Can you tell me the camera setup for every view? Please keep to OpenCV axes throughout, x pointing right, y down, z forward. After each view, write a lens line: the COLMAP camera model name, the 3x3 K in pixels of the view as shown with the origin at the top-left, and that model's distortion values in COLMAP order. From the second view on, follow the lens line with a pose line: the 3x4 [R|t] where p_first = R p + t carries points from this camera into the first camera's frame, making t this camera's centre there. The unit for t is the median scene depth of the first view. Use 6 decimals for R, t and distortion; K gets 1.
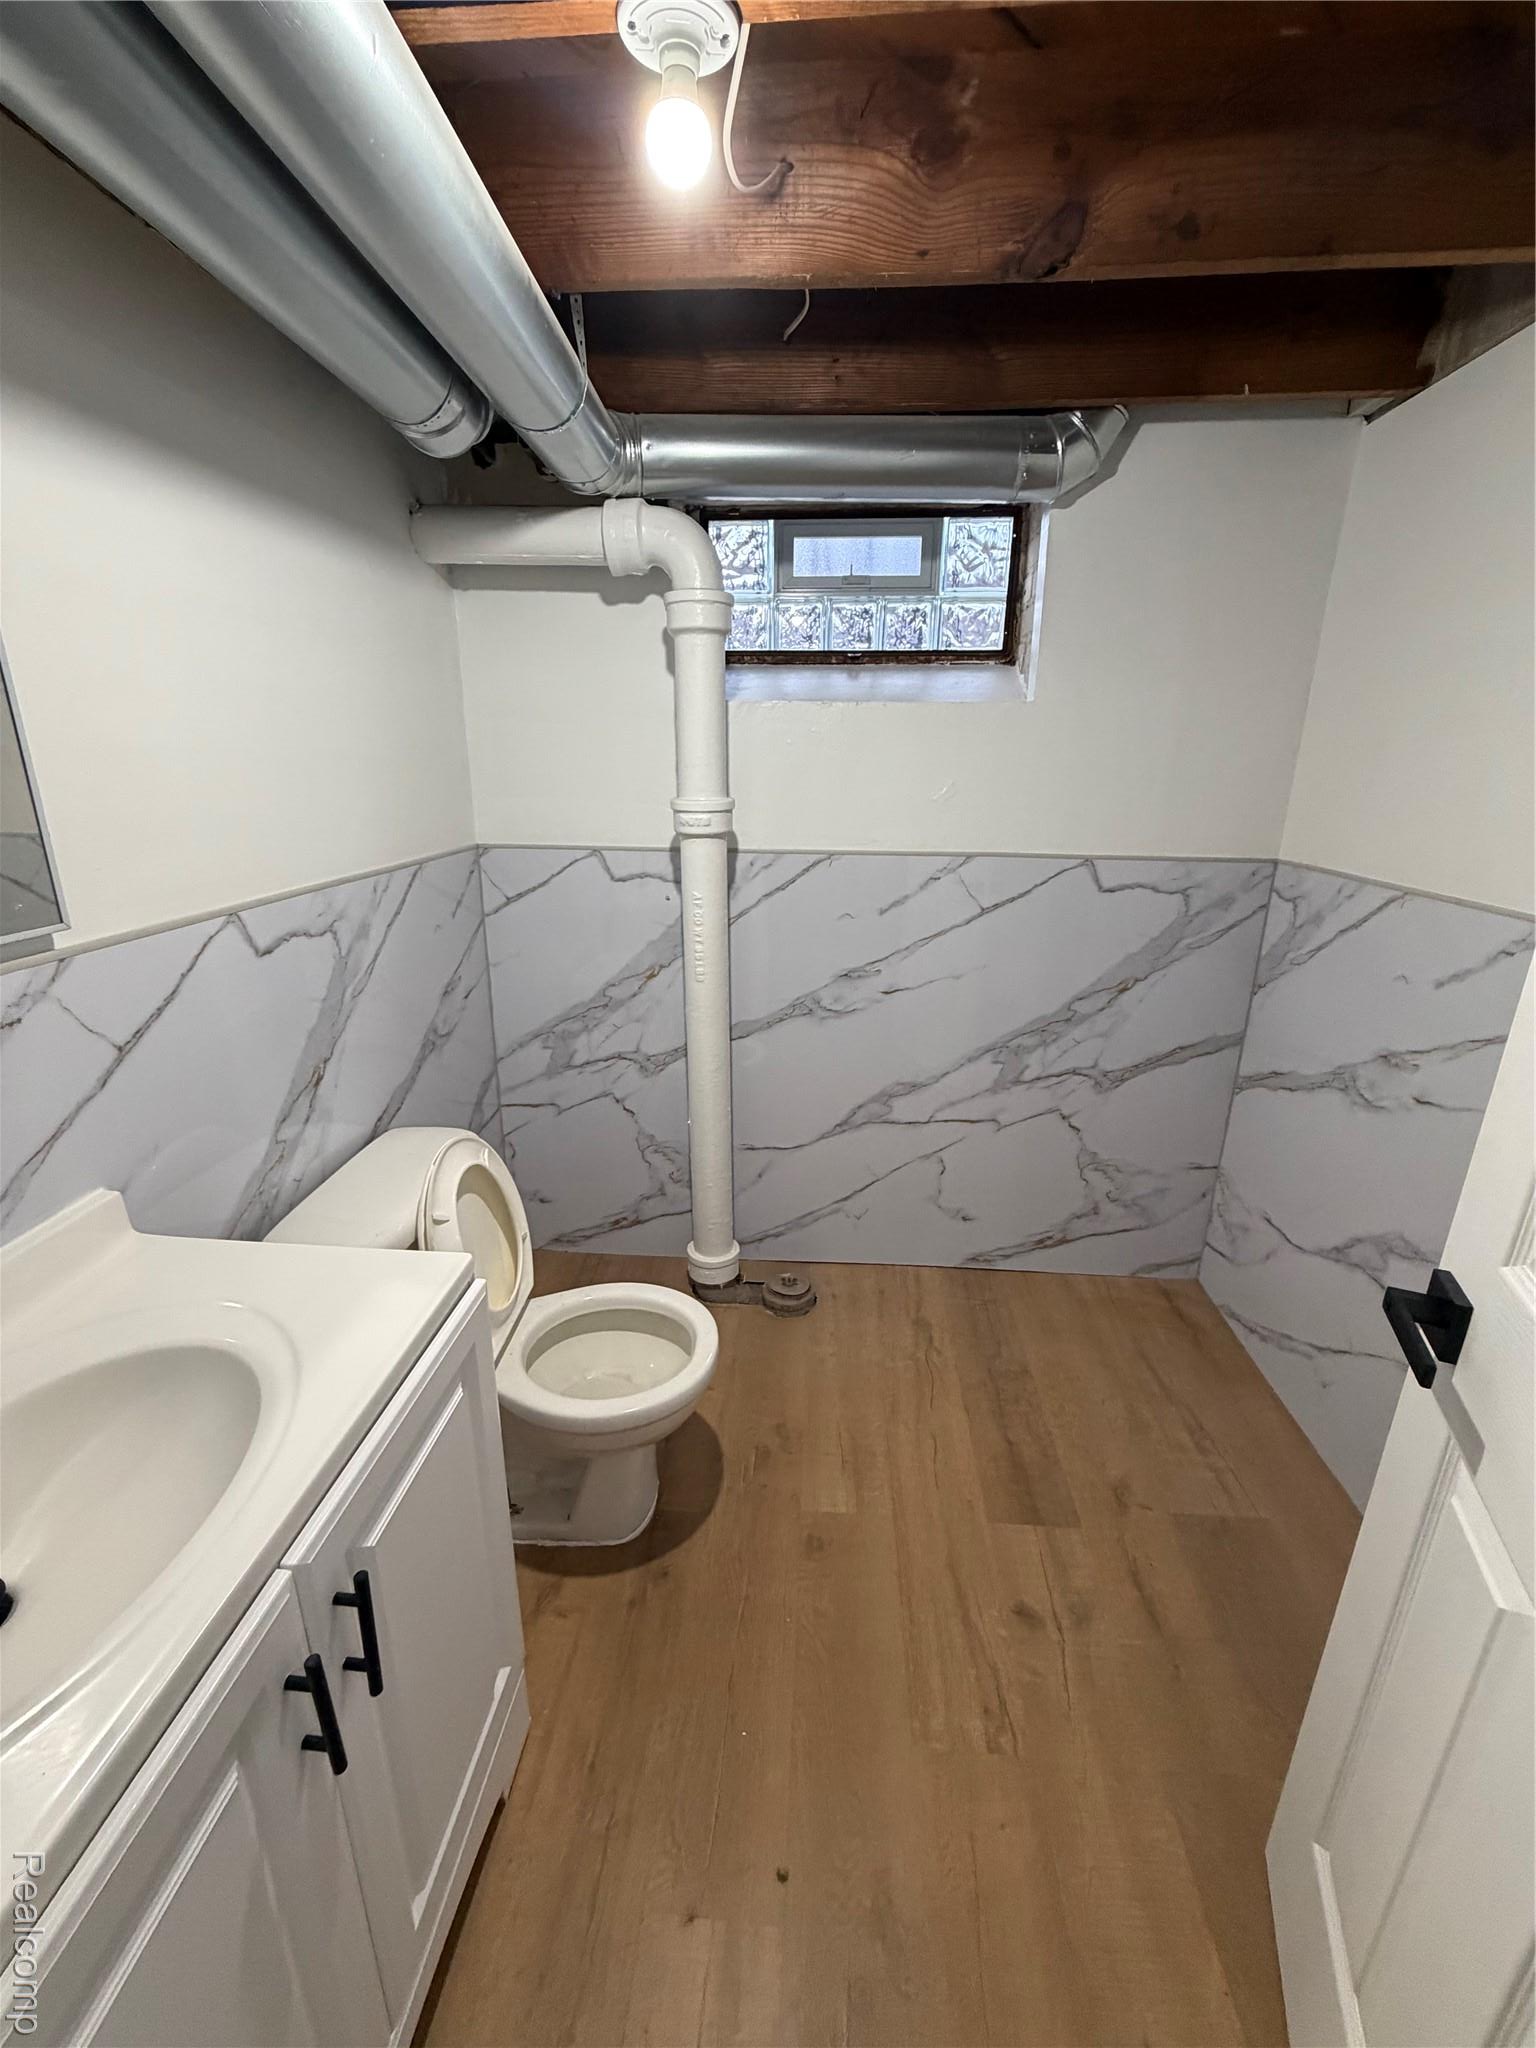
lens RADIAL K [[815.8, 0, 766.0], [0, 815.8, 1017.0], [0, 0, 1]] dist [-0.001589, 0.000658]
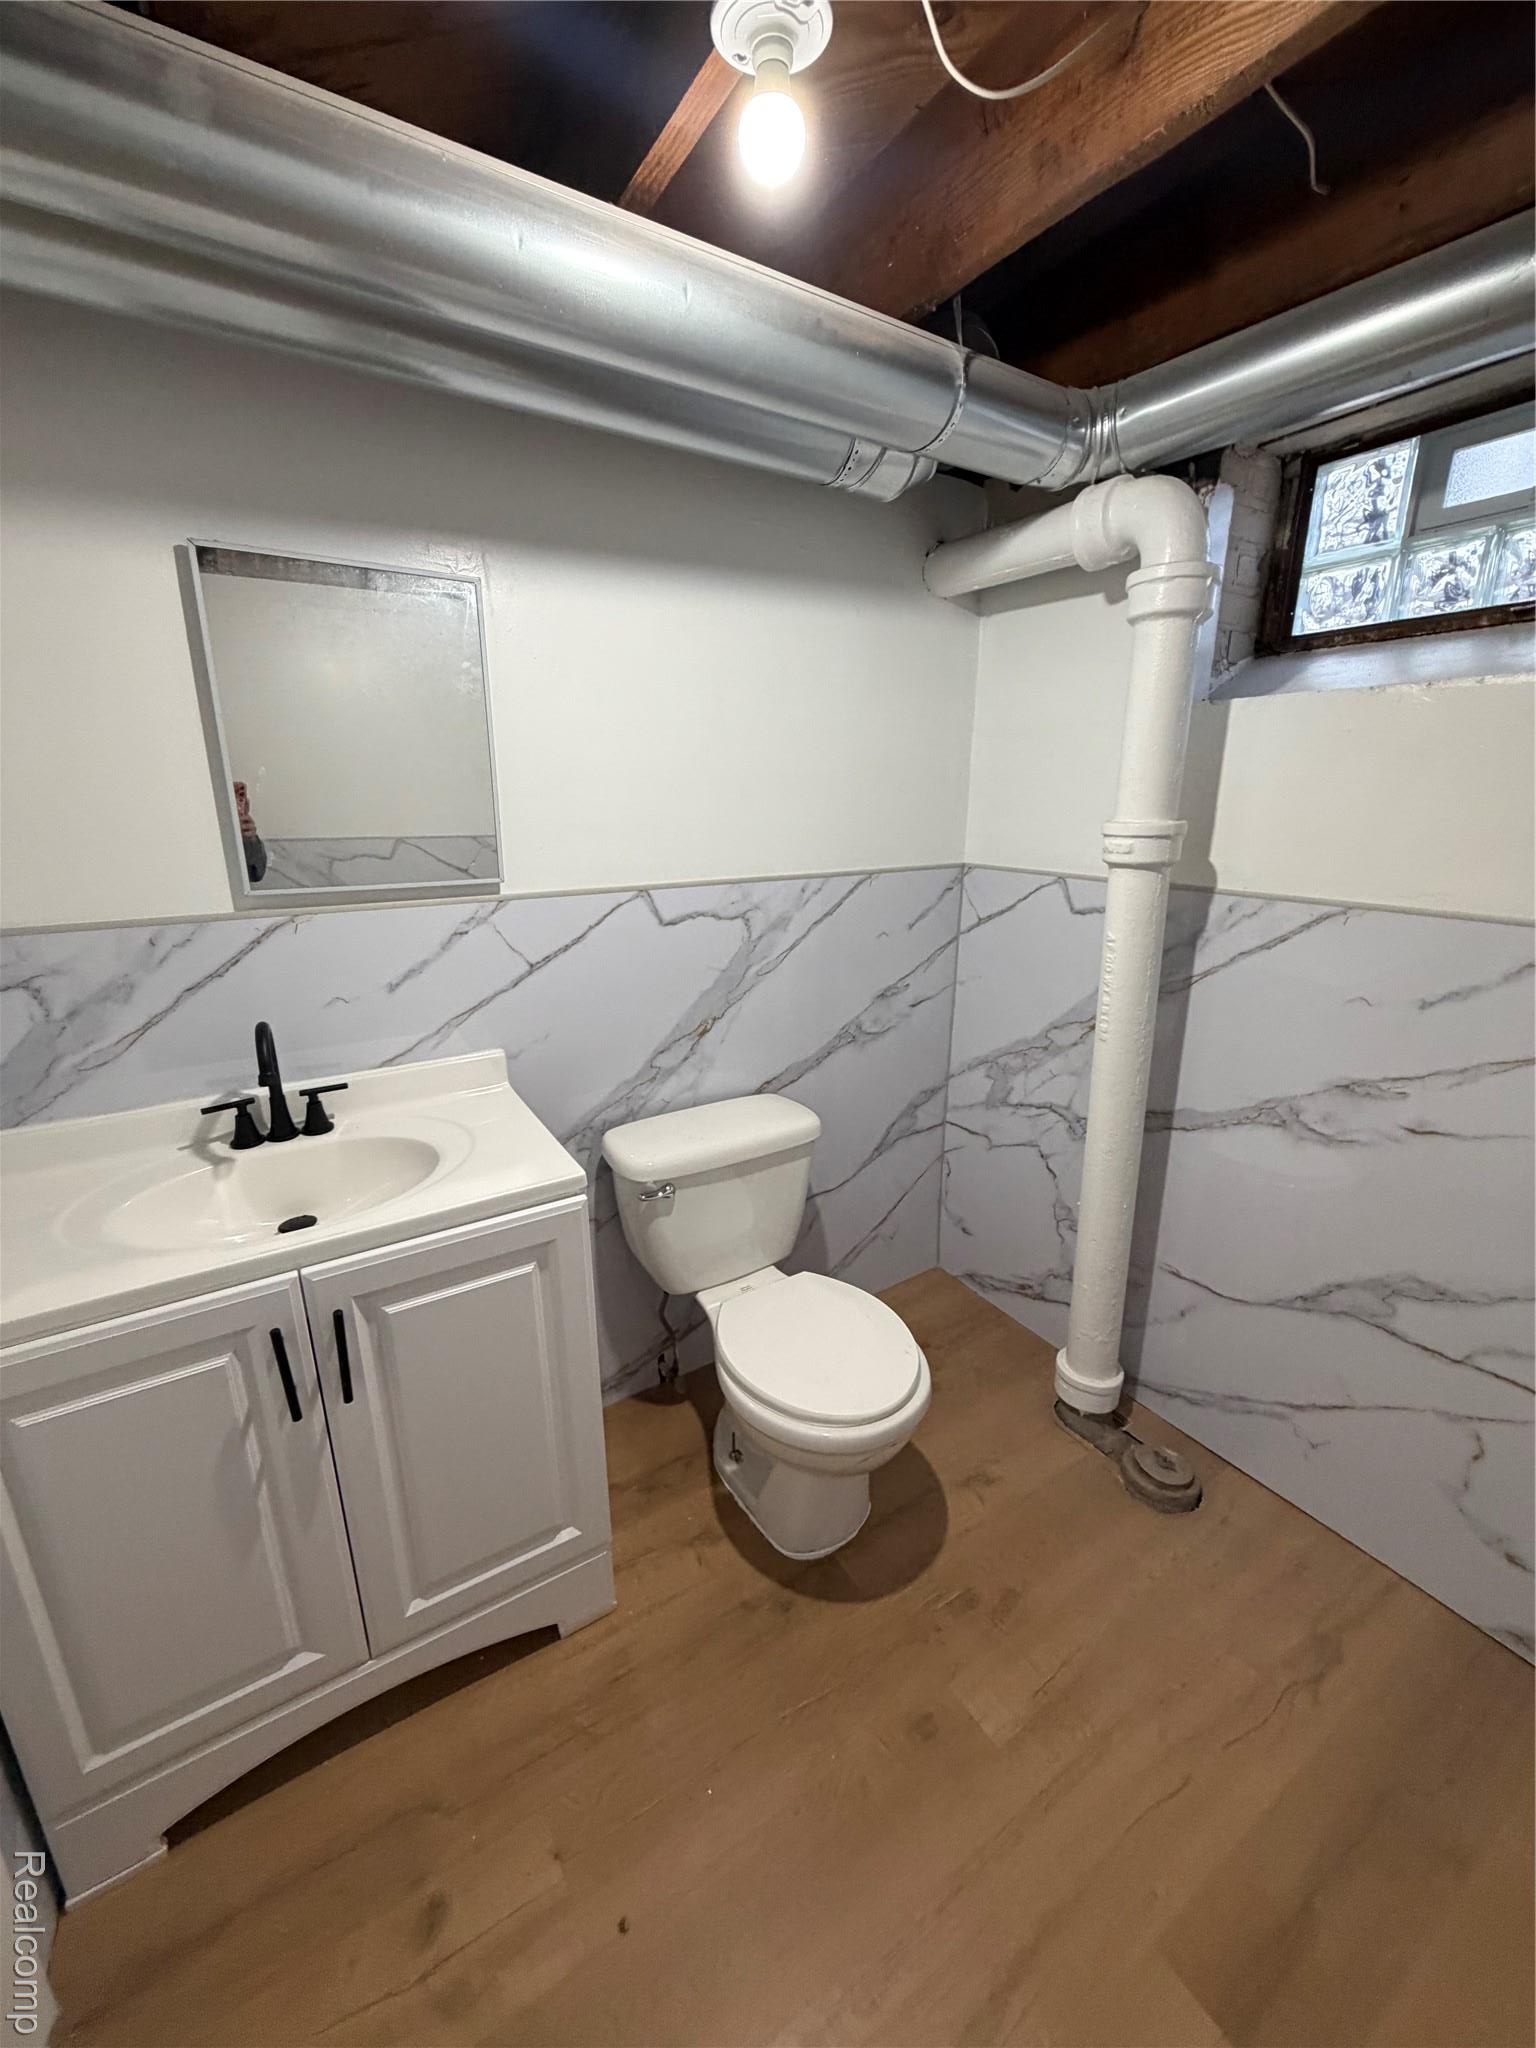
lens RADIAL K [[815.8, 0, 767.2], [0, 815.8, 1016.7], [0, 0, 1]] dist [-0.001589, 0.000658]
pose [[0.586916, 0.206093, -0.782978, 0.408966], [-0.239527, 0.967970, 0.075238, -0.053015], [0.773406, 0.143386, 0.617482, 0.248685]]
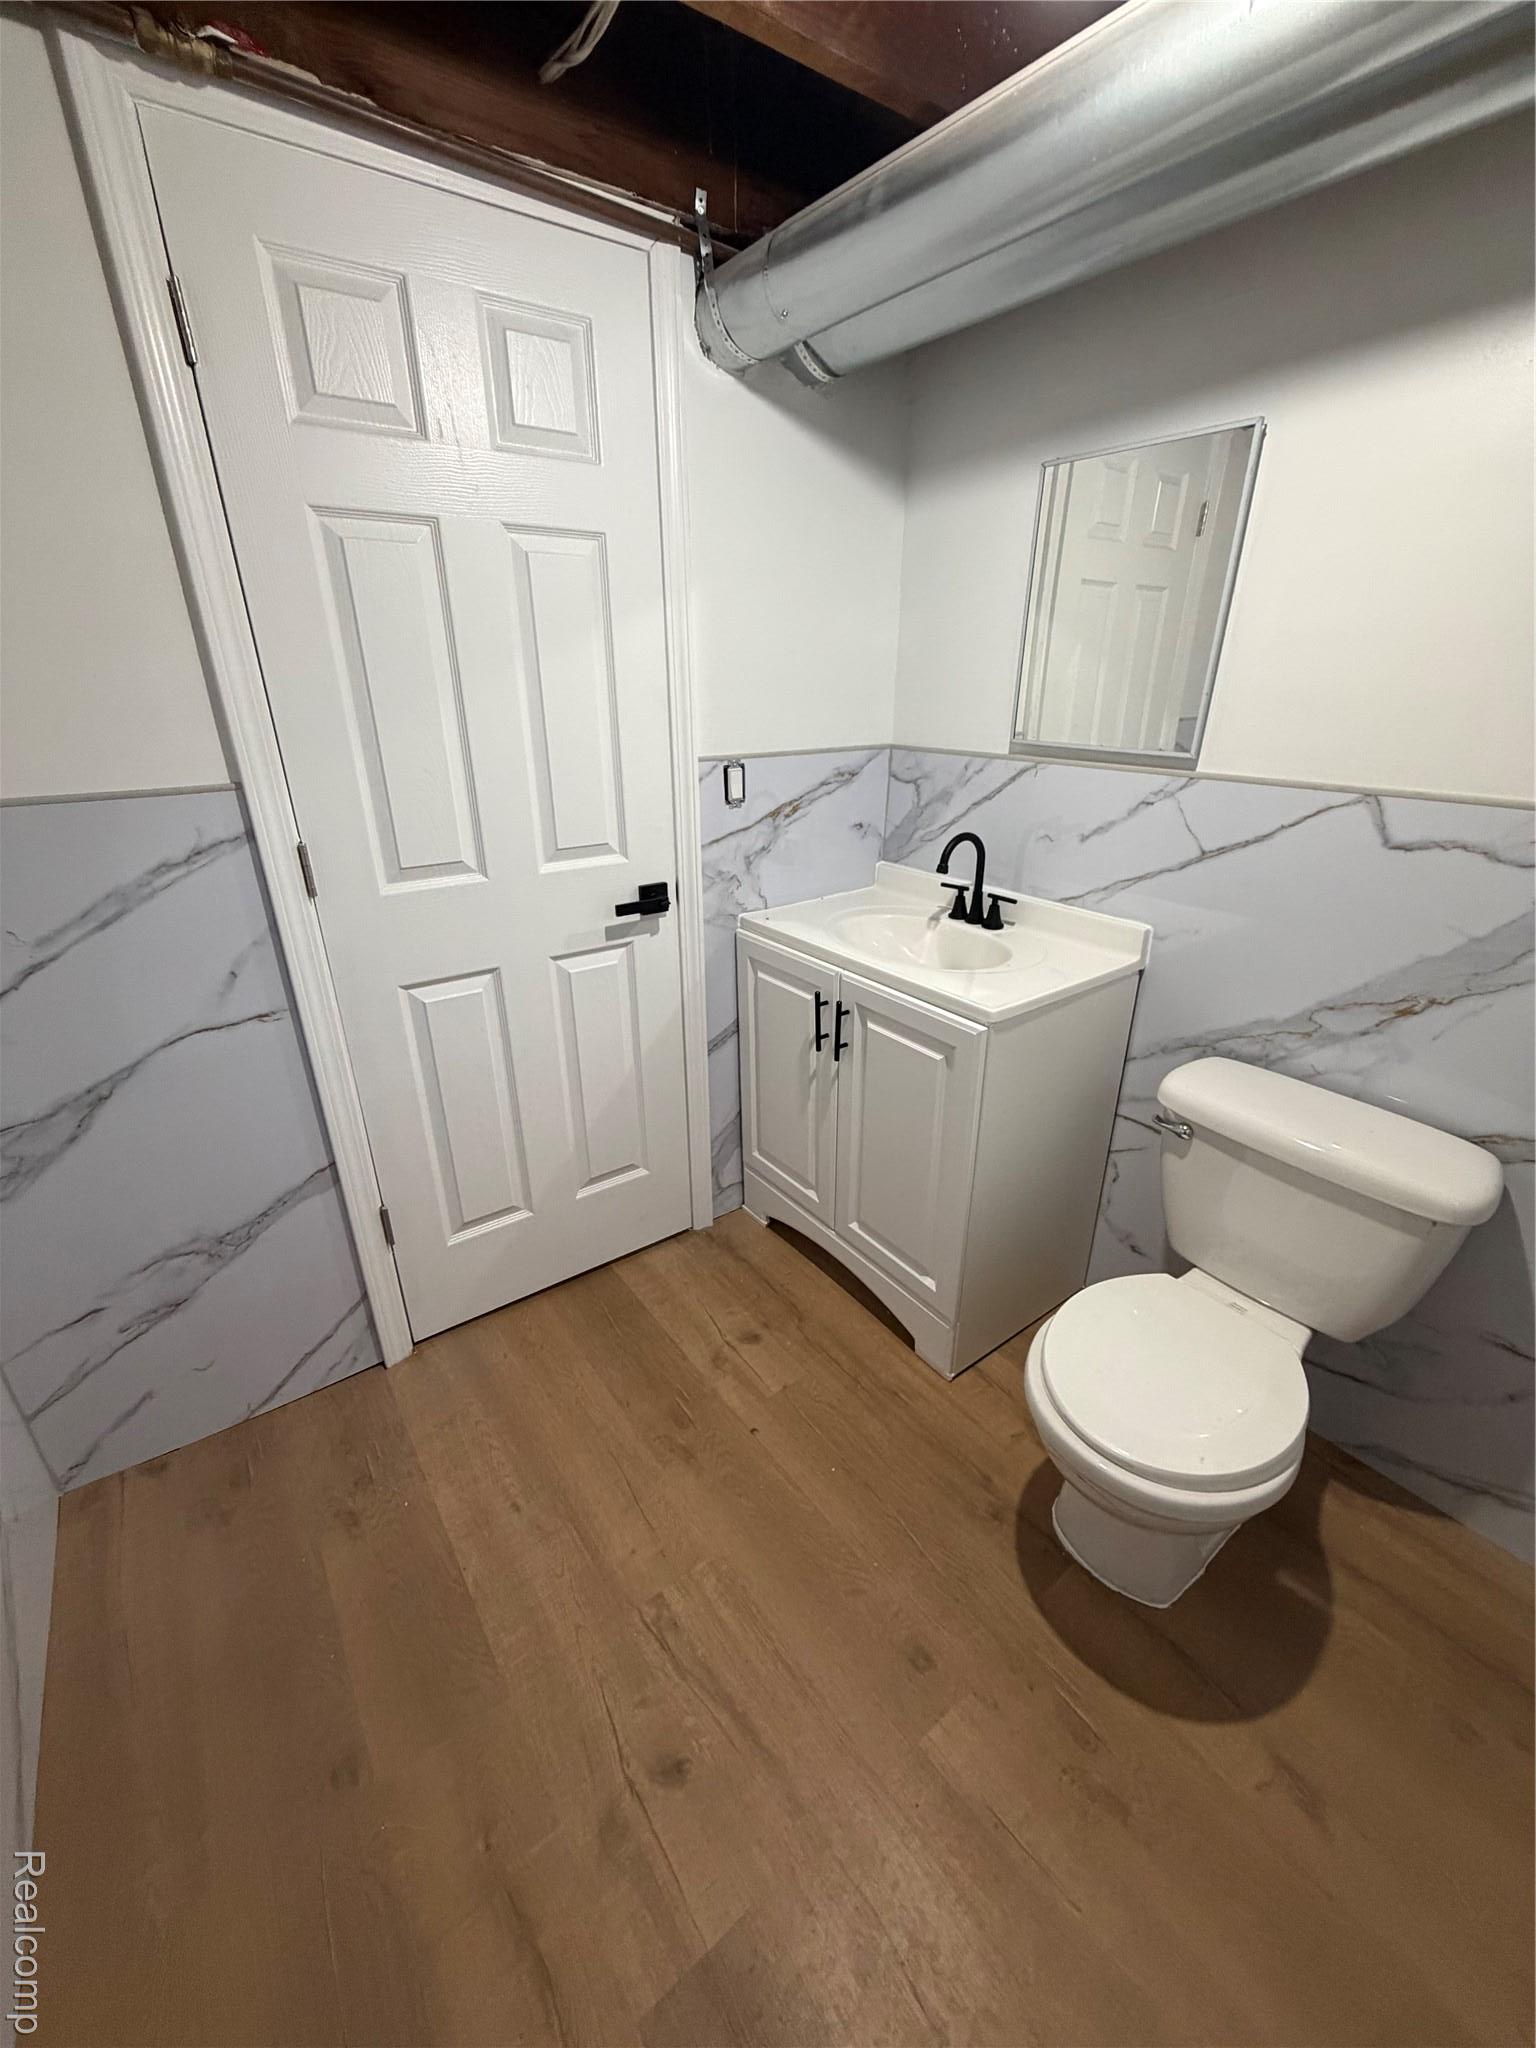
lens RADIAL K [[815.8, 0, 763.7], [0, 815.8, 1010.8], [0, 0, 1]] dist [-0.001589, 0.000658]
pose [[-0.761445, 0.249089, -0.598462, 0.443870], [-0.198394, 0.789374, 0.580972, -0.255823], [0.617124, 0.561109, -0.551647, 0.888000]]
